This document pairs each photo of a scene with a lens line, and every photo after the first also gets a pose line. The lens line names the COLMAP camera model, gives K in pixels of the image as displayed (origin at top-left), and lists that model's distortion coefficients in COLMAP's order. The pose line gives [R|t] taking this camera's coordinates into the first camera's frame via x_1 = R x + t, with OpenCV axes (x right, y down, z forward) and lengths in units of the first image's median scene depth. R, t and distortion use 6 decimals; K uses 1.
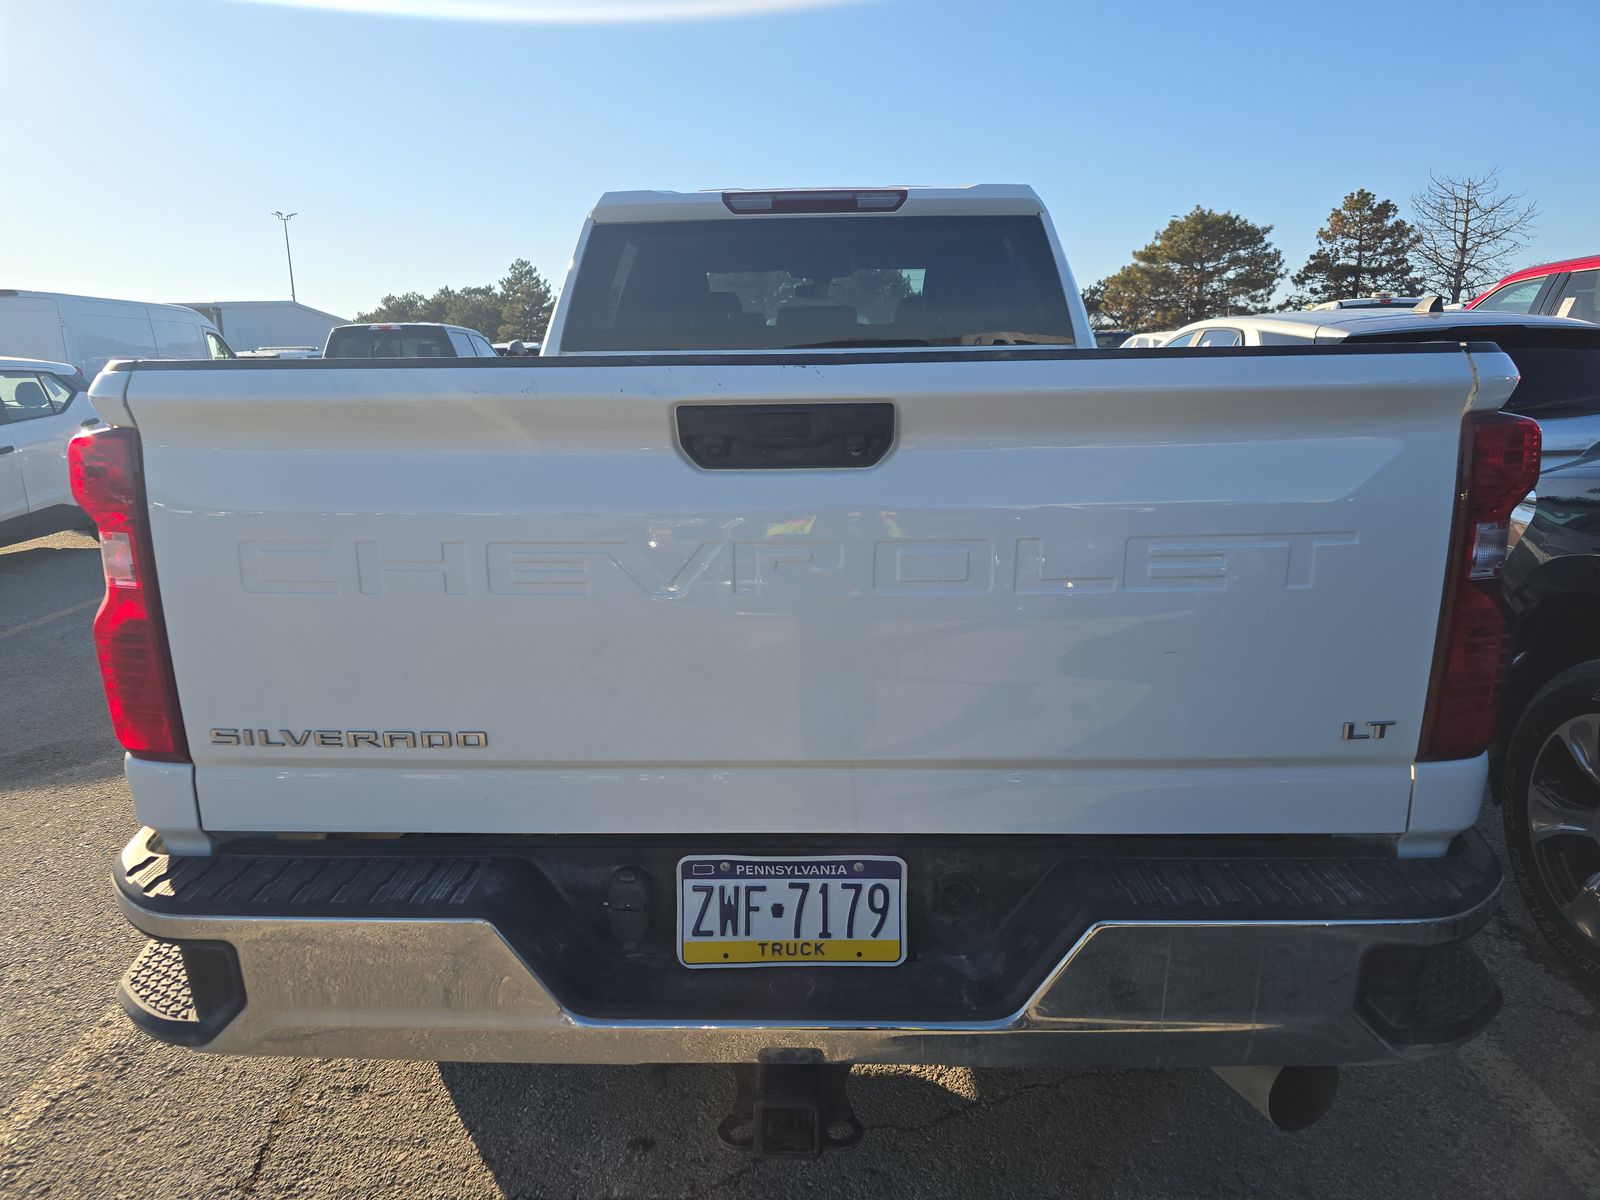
lens RADIAL K [[993.3, 0, 801.3], [0, 993.3, 546.7], [0, 0, 1]] dist [0.059501, -0.000230]
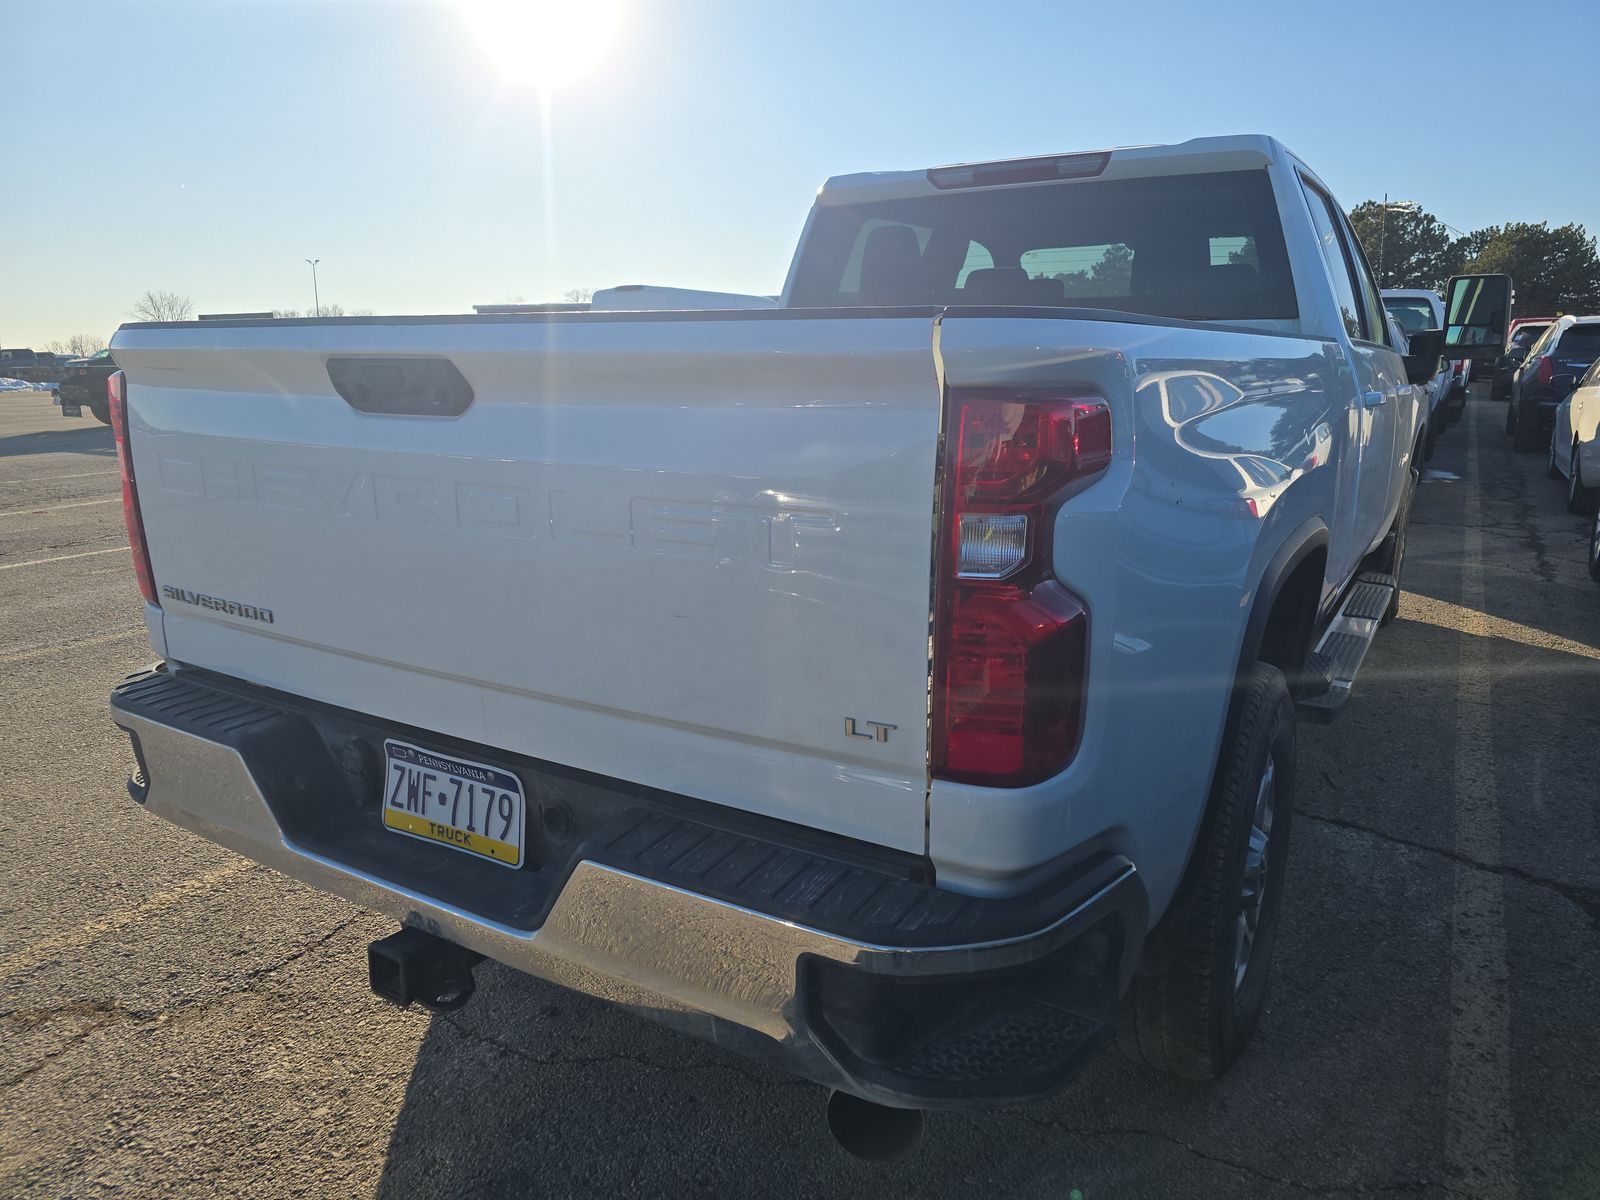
lens RADIAL K [[993.3, 0, 801.3], [0, 993.3, 546.7], [0, 0, 1]] dist [0.059501, -0.000230]
pose [[0.883524, 0.105614, -0.456324, 0.855944], [-0.096980, 0.994384, 0.042374, -0.022091], [0.458236, 0.006816, 0.888804, 0.142483]]
